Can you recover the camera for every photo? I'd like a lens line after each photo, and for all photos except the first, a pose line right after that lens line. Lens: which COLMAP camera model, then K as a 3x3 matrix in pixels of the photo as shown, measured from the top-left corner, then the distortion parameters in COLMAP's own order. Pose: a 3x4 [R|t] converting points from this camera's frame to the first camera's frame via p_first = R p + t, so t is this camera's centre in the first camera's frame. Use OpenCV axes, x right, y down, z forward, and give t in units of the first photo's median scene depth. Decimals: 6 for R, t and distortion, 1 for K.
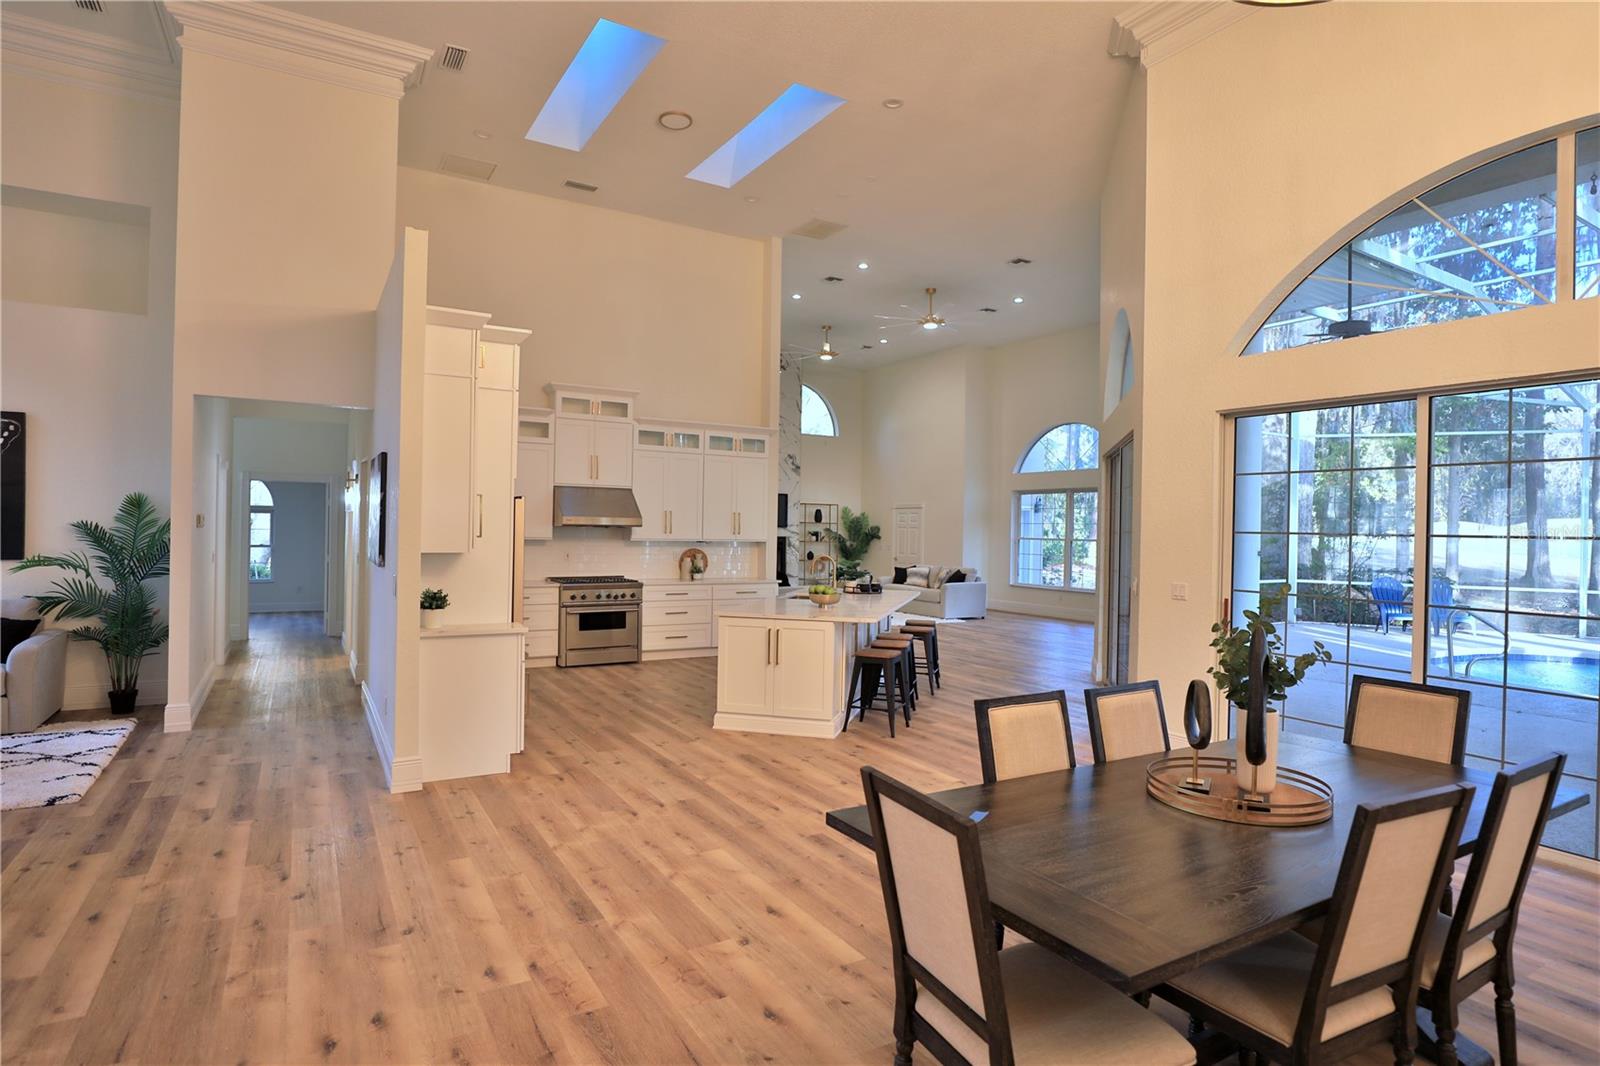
lens RADIAL K [[847.6, 0, 799.9], [0, 847.6, 527.9], [0, 0, 1]] dist [-0.041261, 0.016372]
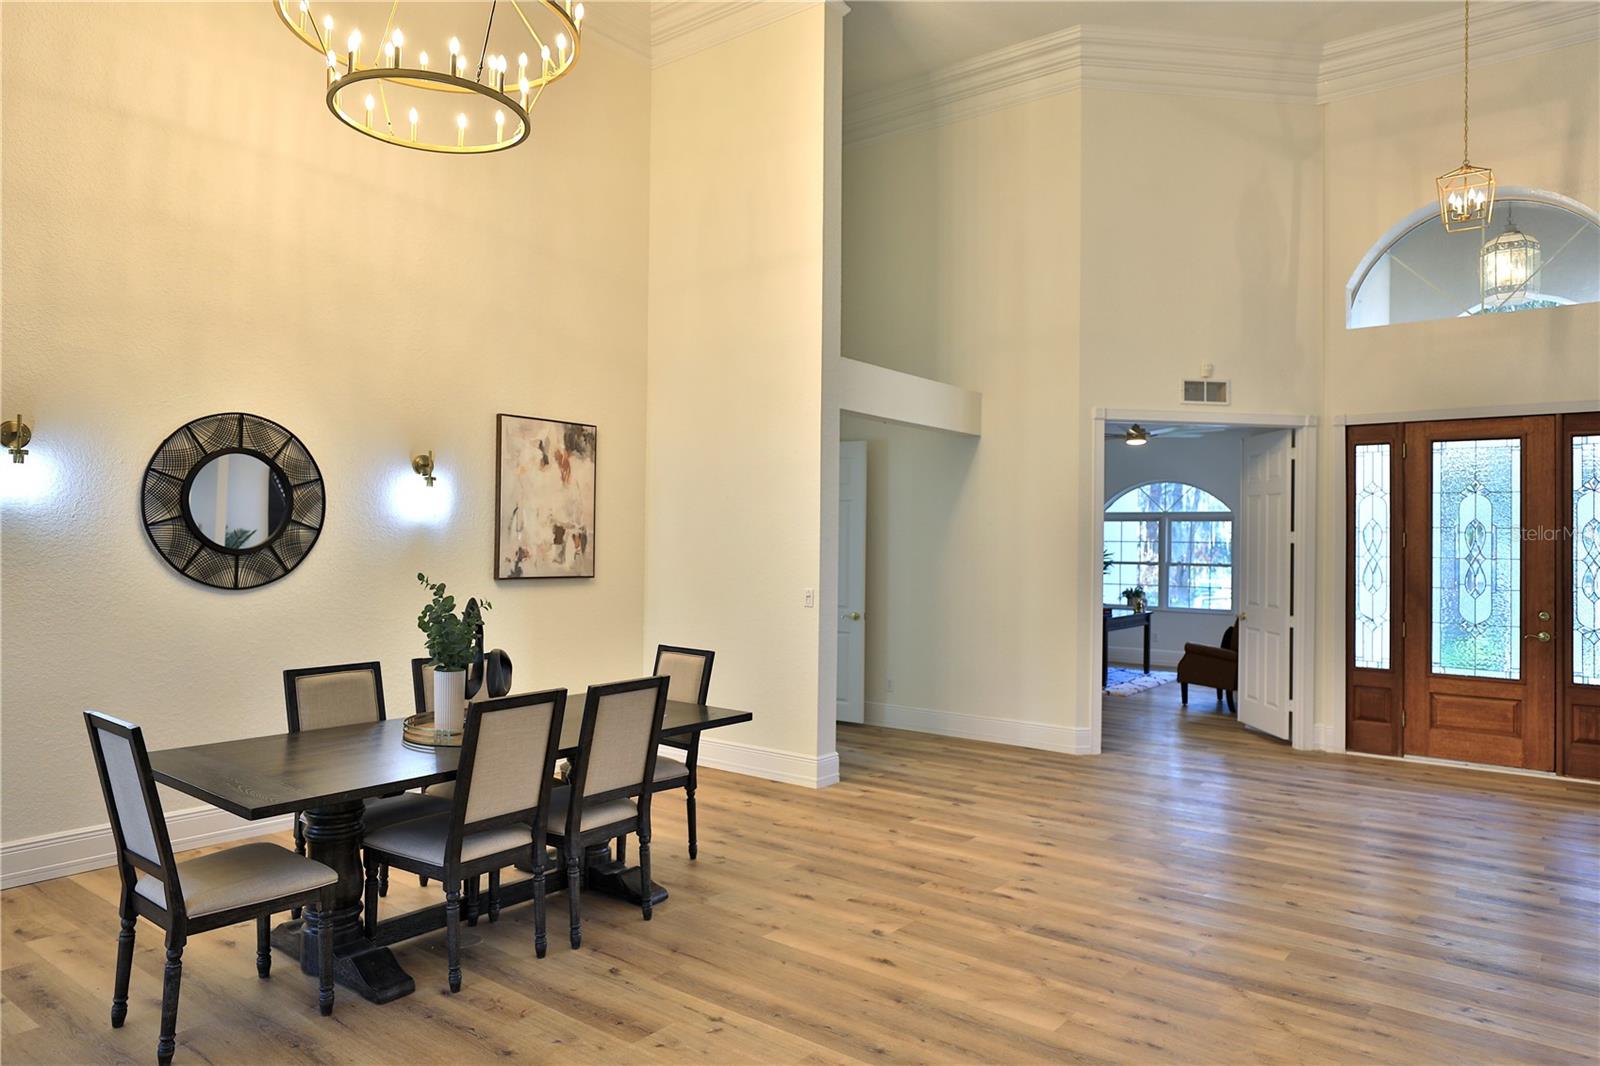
lens RADIAL K [[1039.1, 0, 800.0], [0, 1039.1, 533.0], [0, 0, 1]] dist [-0.006622, 0.002380]
pose [[-0.931052, -0.032560, -0.363432, 0.256529], [-0.028831, 0.999461, -0.015683, 0.006394], [0.363747, -0.004124, -0.931489, 1.085492]]
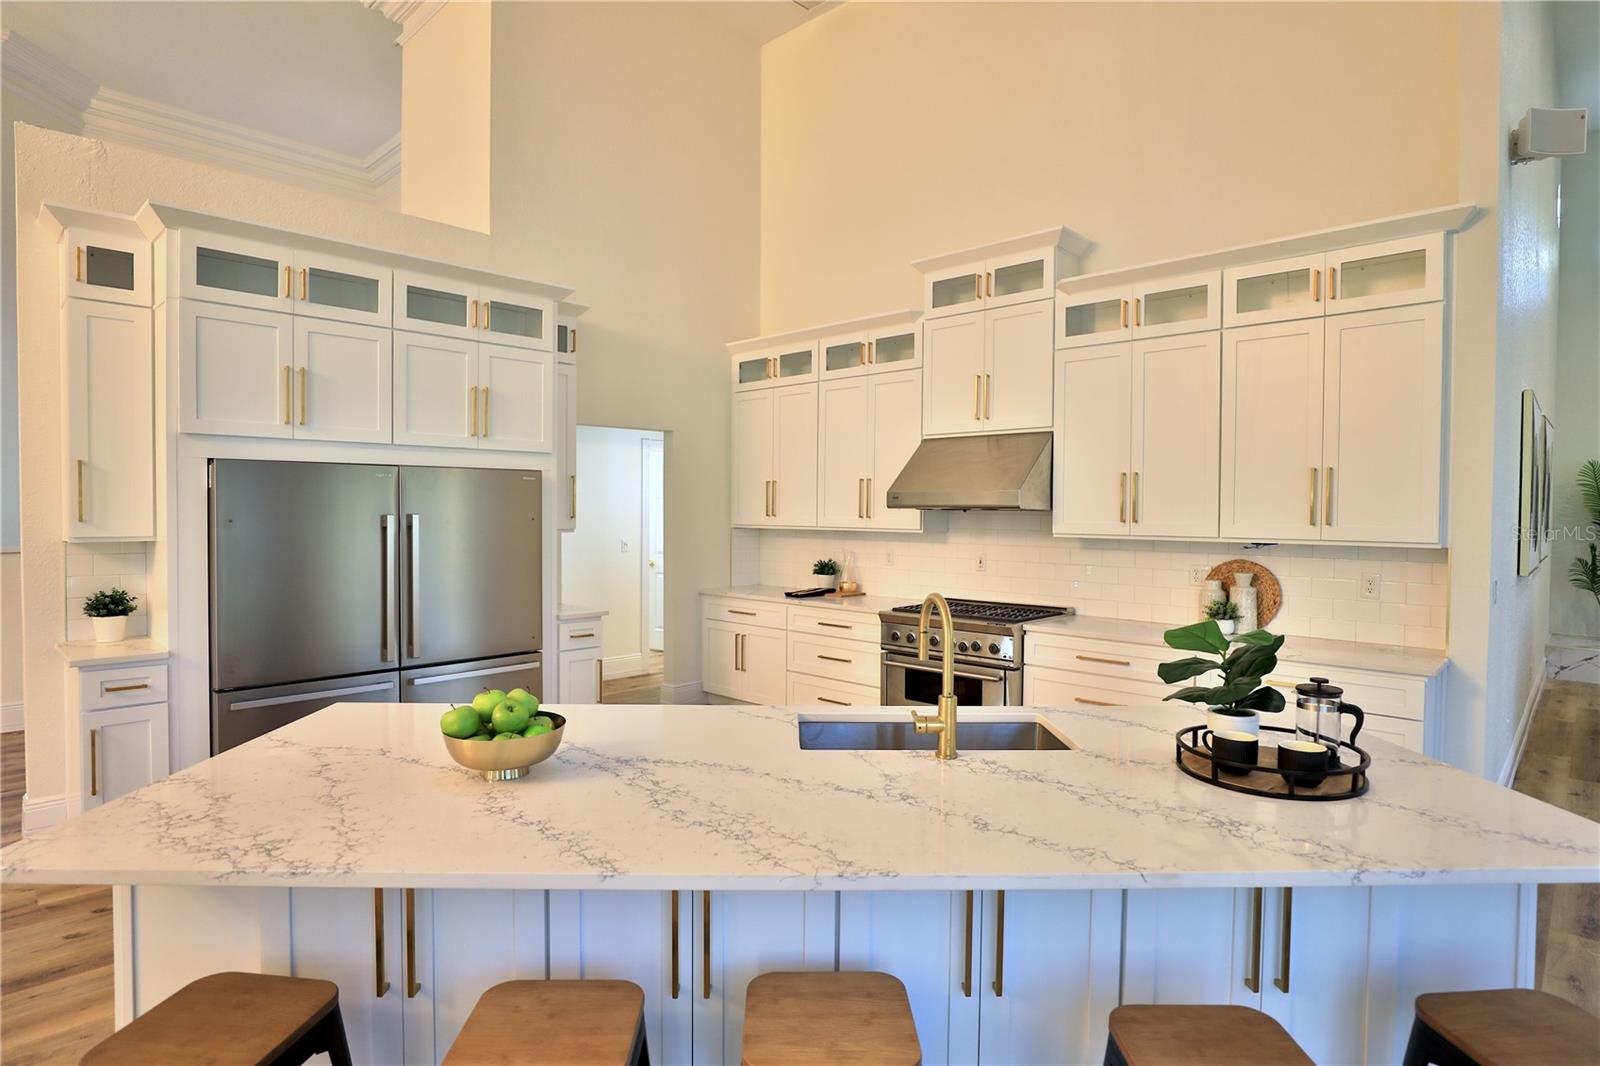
lens RADIAL K [[852.2, 0, 800.8], [0, 852.2, 528.7], [0, 0, 1]] dist [-0.026407, -0.000022]
pose [[0.263218, 0.006914, -0.964712, 0.369965], [-0.000696, 0.999975, 0.006977, 0.010187], [0.964736, -0.001165, 0.263216, 1.144708]]
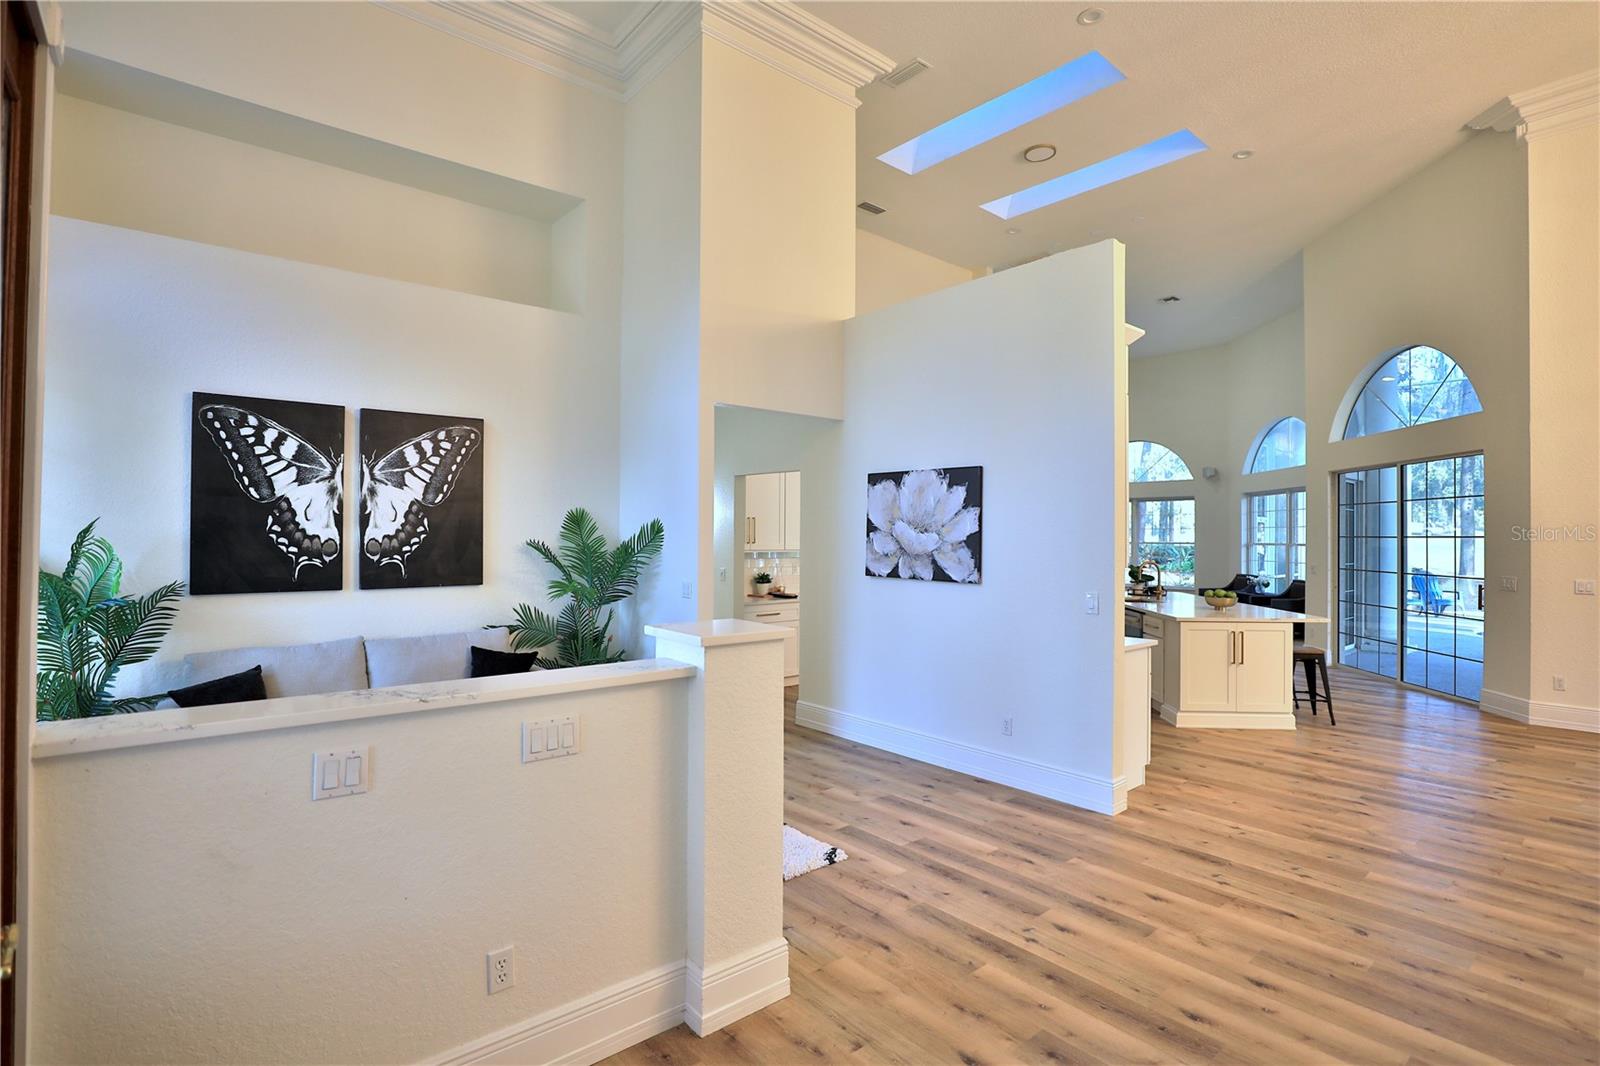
lens RADIAL K [[767.7, 0, 800.4], [0, 767.7, 528.9], [0, 0, 1]] dist [-0.044383, 0.013416]
pose [[0.986240, -0.010674, 0.164975, -0.747116], [0.011606, 0.999922, -0.004688, -0.013926], [-0.164912, 0.006539, 0.986287, 0.138210]]
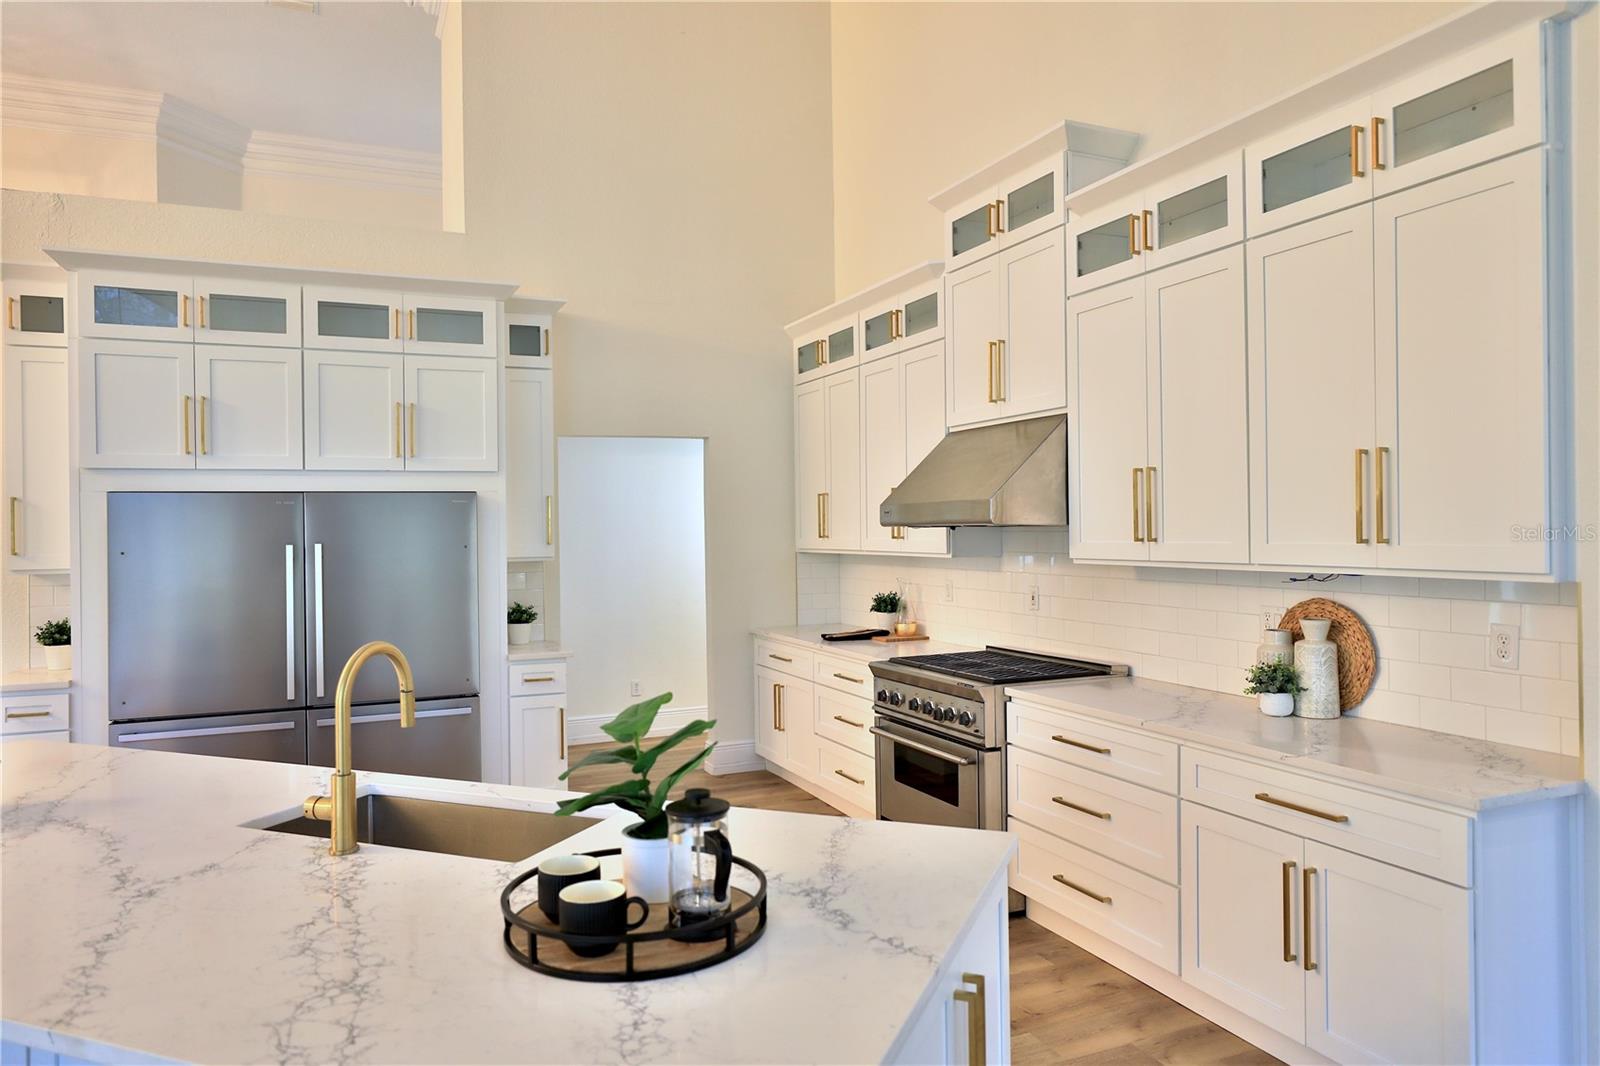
lens RADIAL K [[1039.1, 0, 800.0], [0, 1039.1, 533.0], [0, 0, 1]] dist [-0.006622, 0.002380]
pose [[-0.125137, -0.010725, -0.992082, 0.363228], [0.011892, 0.999854, -0.012309, 0.009538], [0.992068, -0.013338, -0.124991, 1.479999]]
